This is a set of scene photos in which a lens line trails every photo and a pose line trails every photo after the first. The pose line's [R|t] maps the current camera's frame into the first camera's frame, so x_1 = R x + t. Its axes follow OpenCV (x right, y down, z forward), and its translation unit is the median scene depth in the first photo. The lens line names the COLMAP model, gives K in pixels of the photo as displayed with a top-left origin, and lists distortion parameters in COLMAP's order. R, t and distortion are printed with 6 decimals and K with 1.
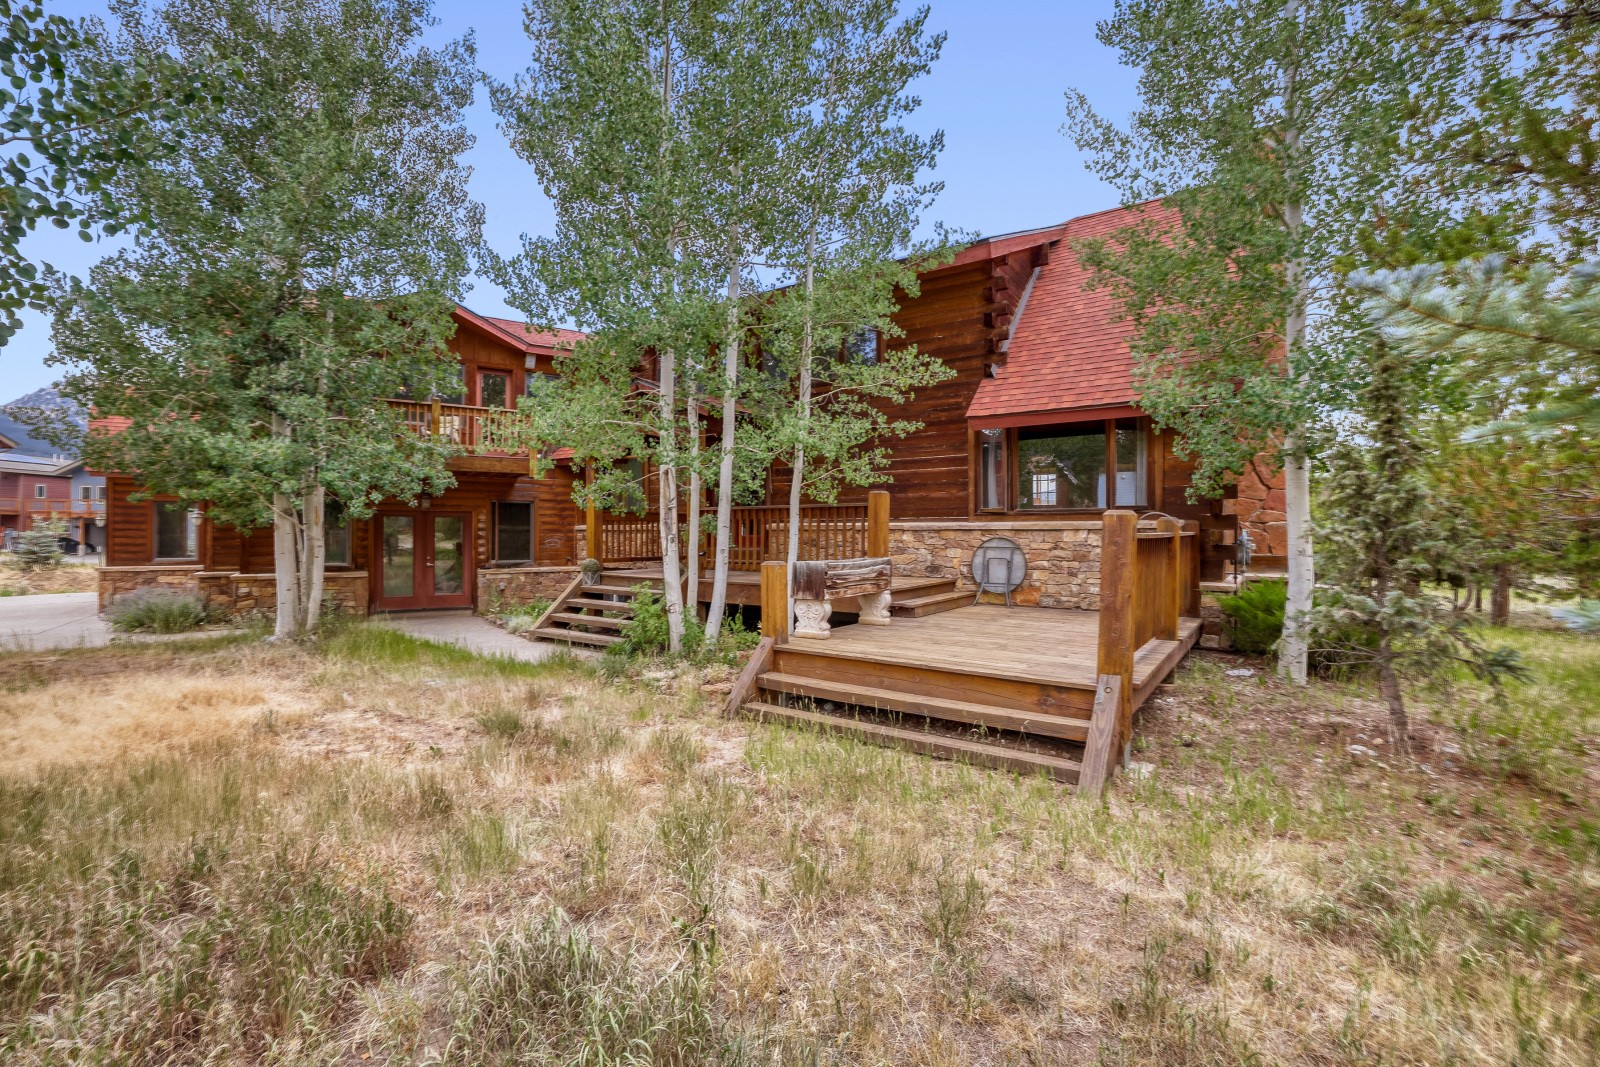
lens RADIAL K [[696.4, 0, 786.6], [0, 696.4, 530.1], [0, 0, 1]] dist [-0.047926, 0.019338]
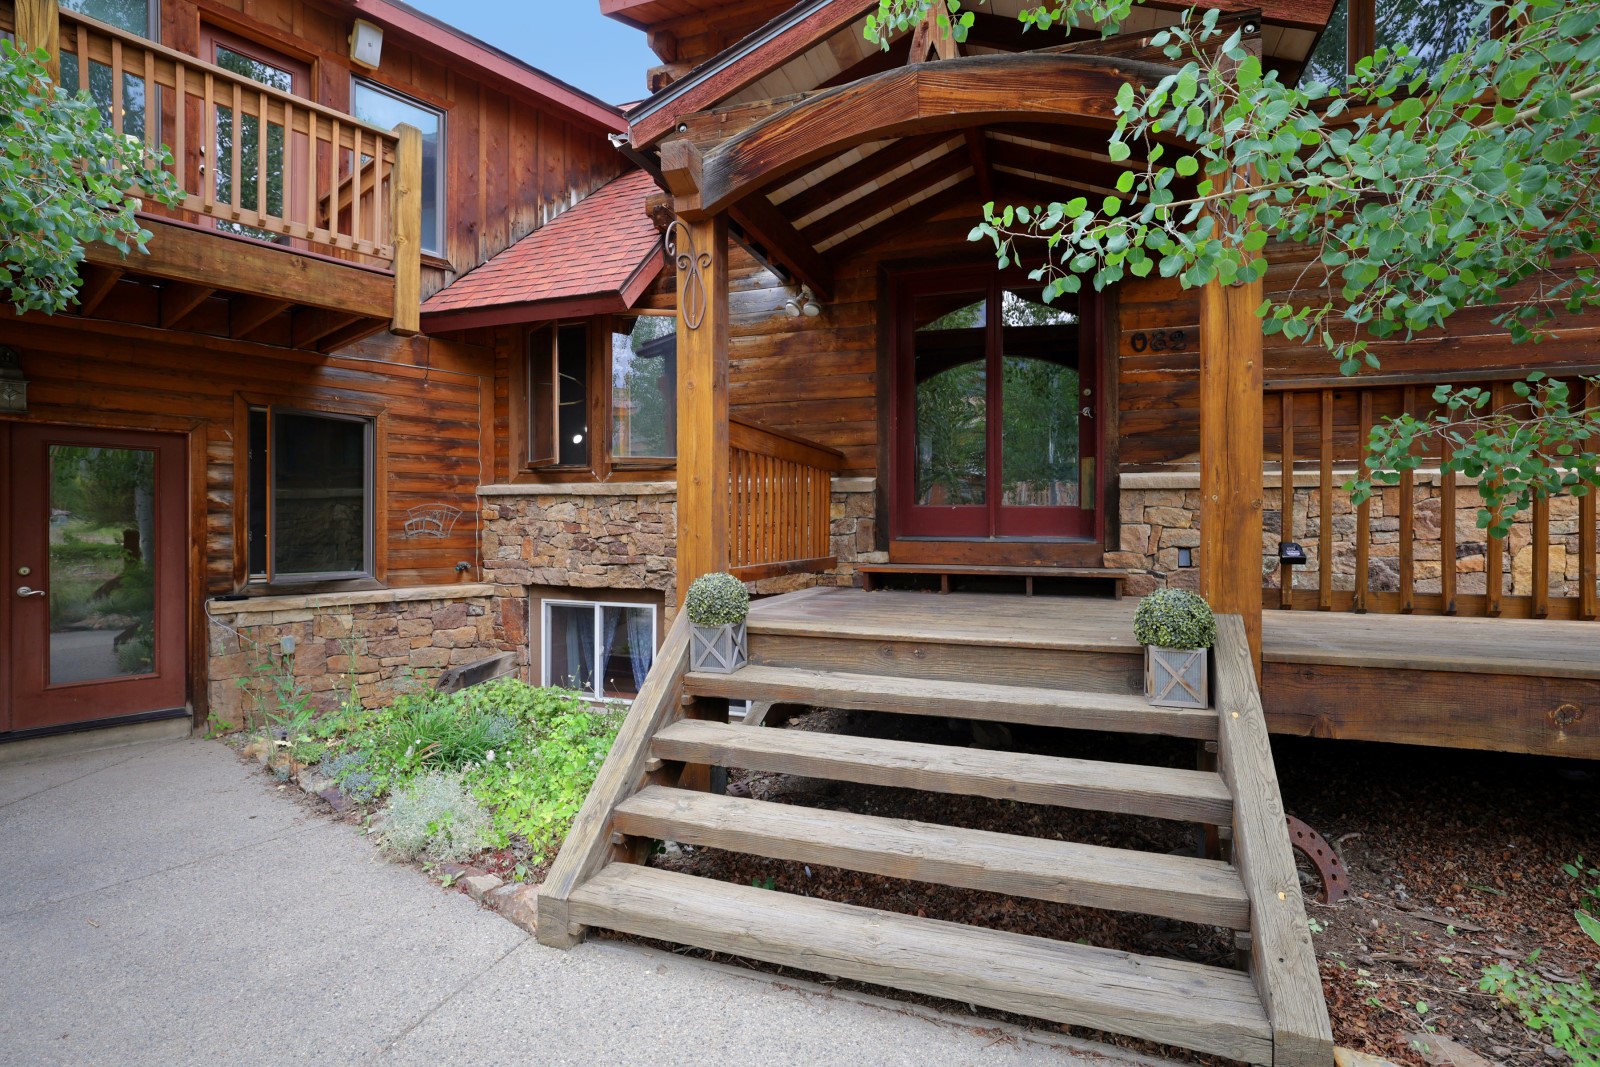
lens RADIAL K [[774.6, 0, 800.0], [0, 774.6, 533.5], [0, 0, 1]] dist [-0.002895, -0.000541]
pose [[0.962567, 0.000470, 0.271043, -0.264583], [-0.004807, 0.999871, 0.015339, 0.015312], [-0.271001, -0.016068, 0.962445, 0.542288]]
